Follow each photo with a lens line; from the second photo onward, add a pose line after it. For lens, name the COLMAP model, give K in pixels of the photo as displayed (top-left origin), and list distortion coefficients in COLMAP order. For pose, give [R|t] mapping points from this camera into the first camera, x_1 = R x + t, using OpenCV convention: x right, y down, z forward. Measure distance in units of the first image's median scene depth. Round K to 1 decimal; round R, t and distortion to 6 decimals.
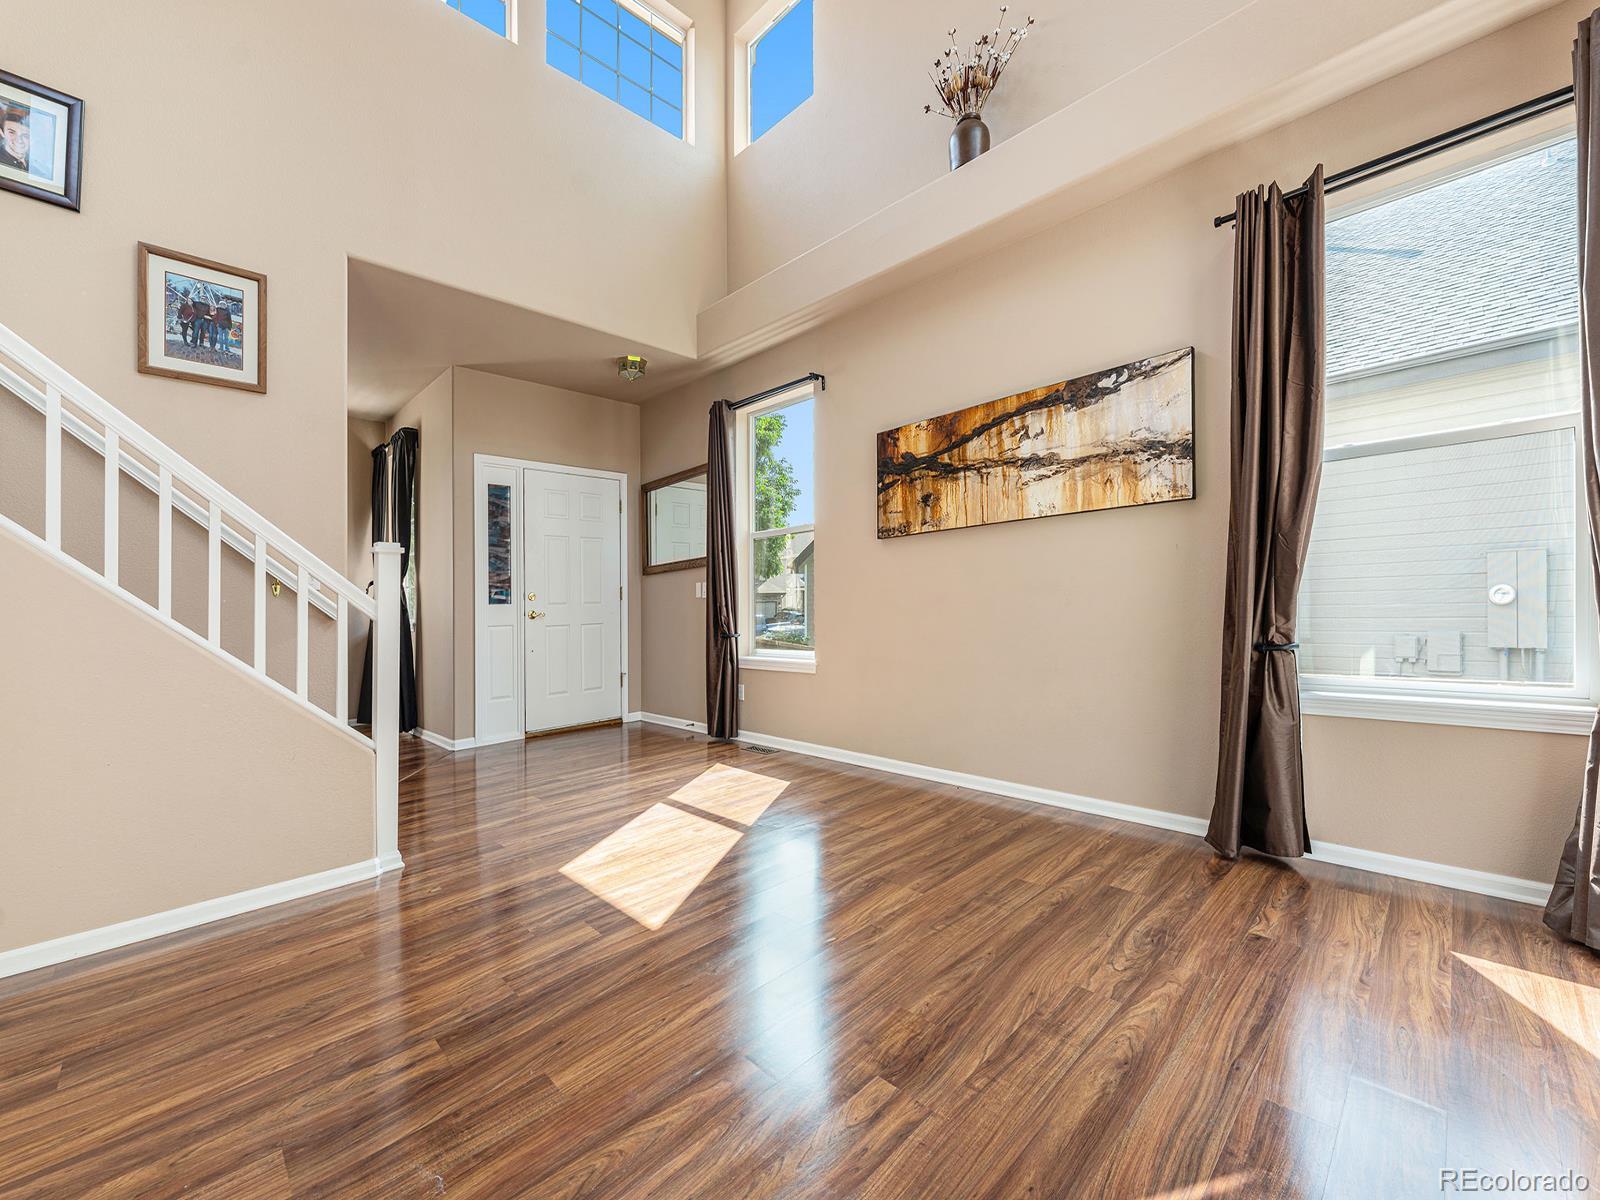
lens RADIAL K [[654.5, 0, 788.9], [0, 654.5, 614.5], [0, 0, 1]] dist [0.000265, -0.000064]
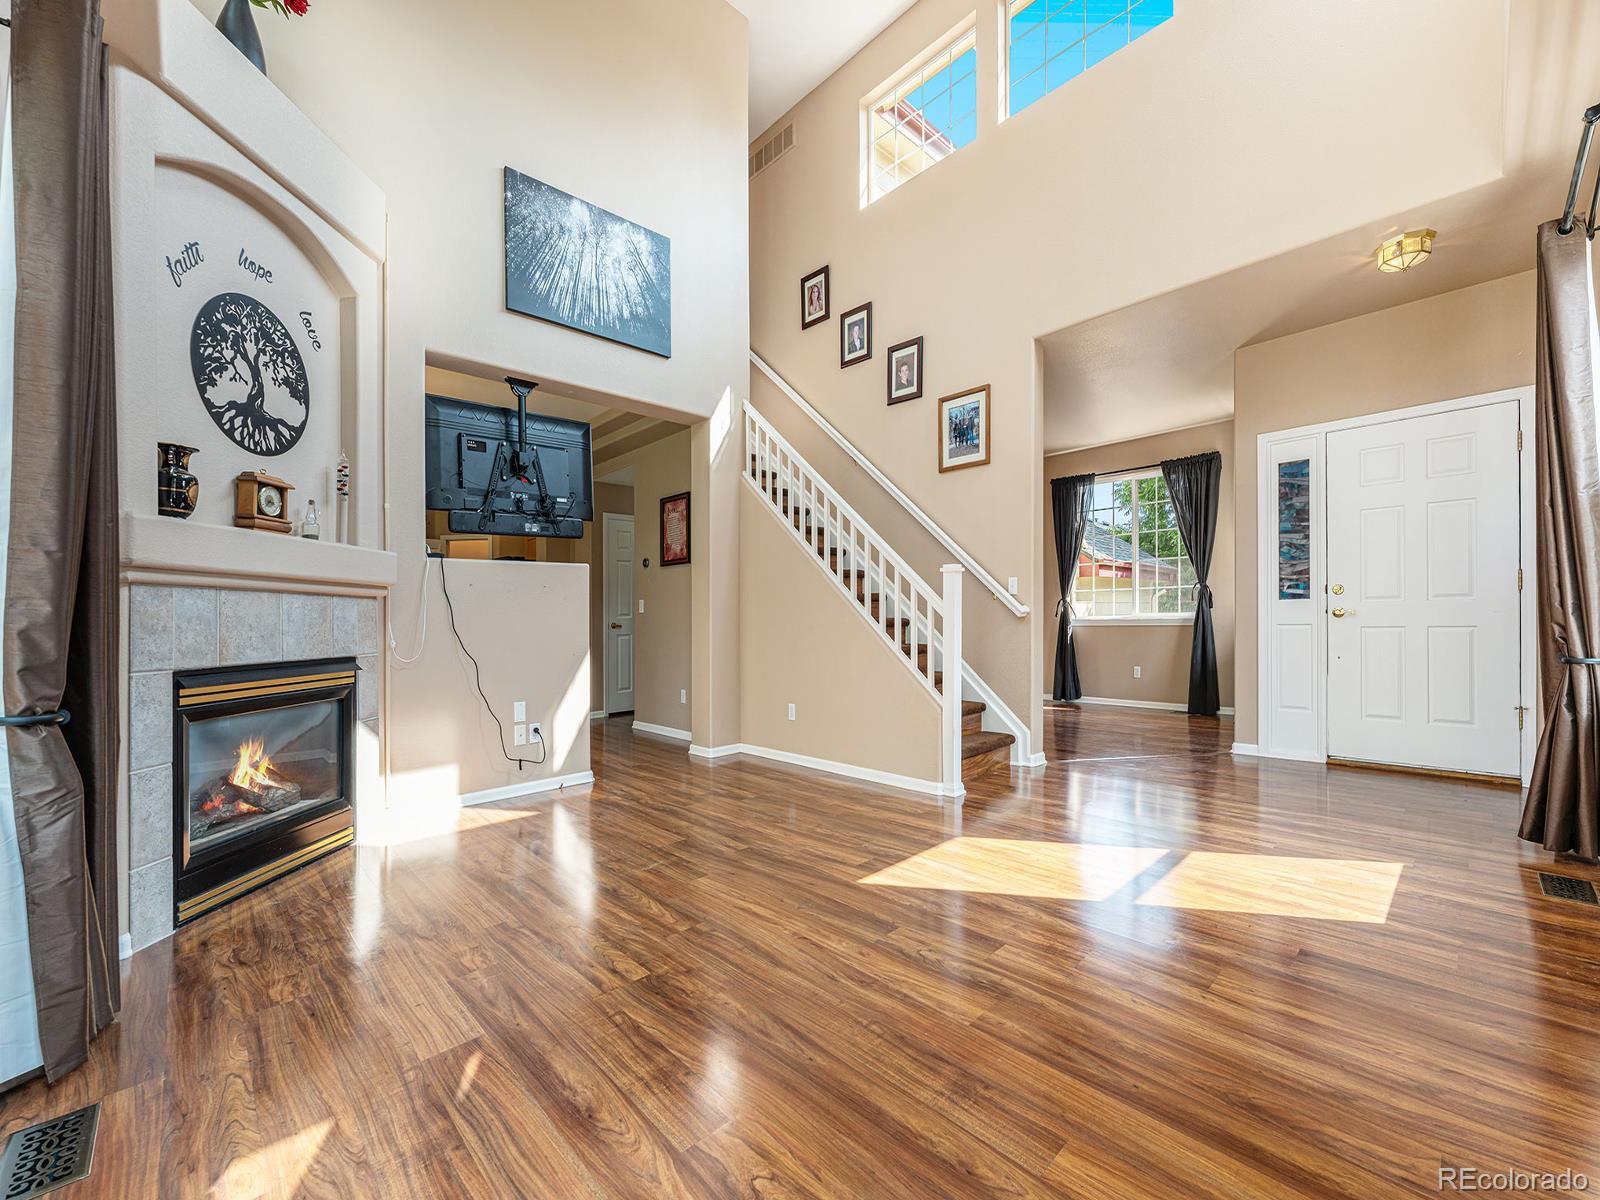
lens RADIAL K [[668.8, 0, 844.8], [0, 668.8, 602.7], [0, 0, 1]] dist [0.002943, 0.000187]
pose [[0.009145, 0.007048, -0.999933, 0.776373], [0.004425, 0.999965, 0.007089, -0.036403], [0.999948, -0.004489, 0.009114, 0.710964]]
